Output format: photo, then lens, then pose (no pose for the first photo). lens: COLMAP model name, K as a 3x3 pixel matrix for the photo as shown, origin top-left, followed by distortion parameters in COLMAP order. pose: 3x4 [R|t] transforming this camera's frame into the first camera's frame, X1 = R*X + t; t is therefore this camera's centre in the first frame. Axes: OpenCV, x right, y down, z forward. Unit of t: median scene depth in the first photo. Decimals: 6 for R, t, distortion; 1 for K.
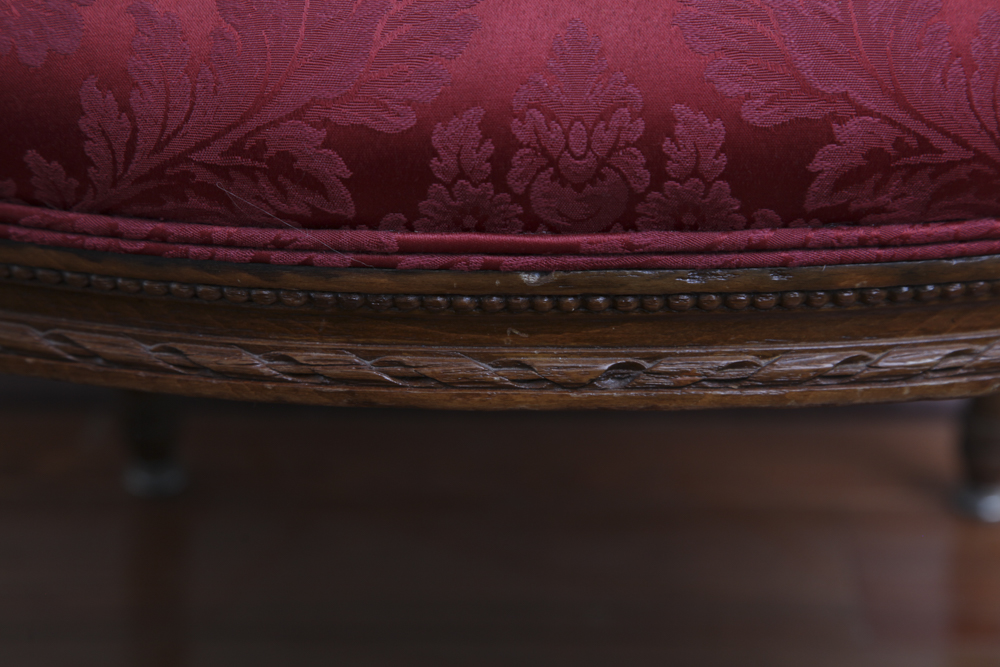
lens RADIAL K [[2644.6, 0, 502.2], [0, 2644.6, 329.6], [0, 0, 1]] dist [0.434534, 0.000000]
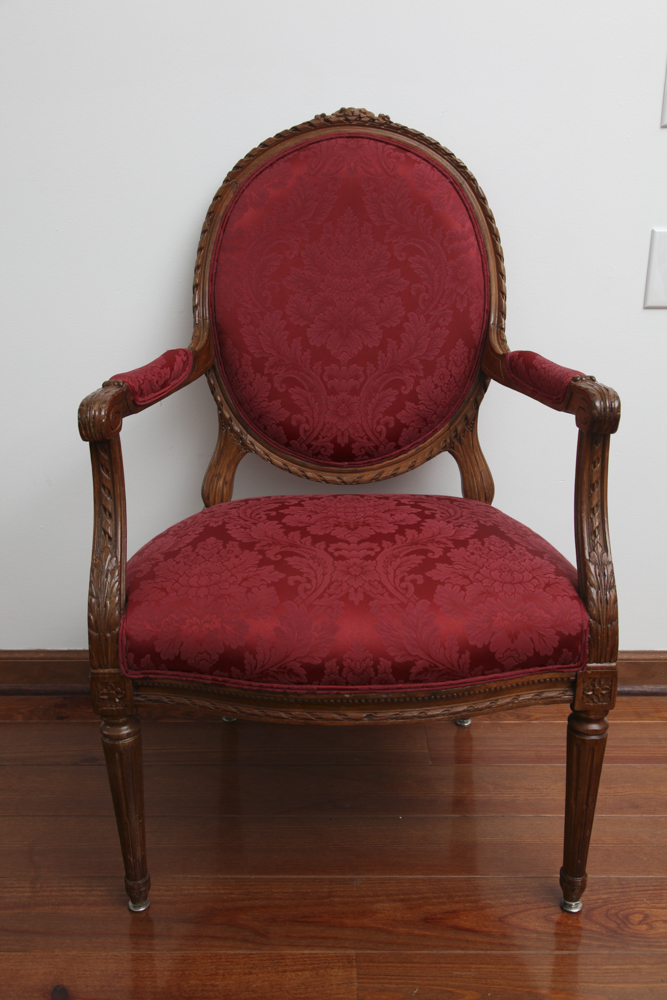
lens RADIAL K [[968.7, 0, 332.6], [0, 968.7, 503.7], [0, 0, 1]] dist [0.027362, 0.000000]
pose [[0.999612, -0.006880, 0.026986, -0.053980], [0.010108, 0.992555, -0.121378, -0.139485], [-0.025950, 0.121604, 0.992239, -0.615308]]
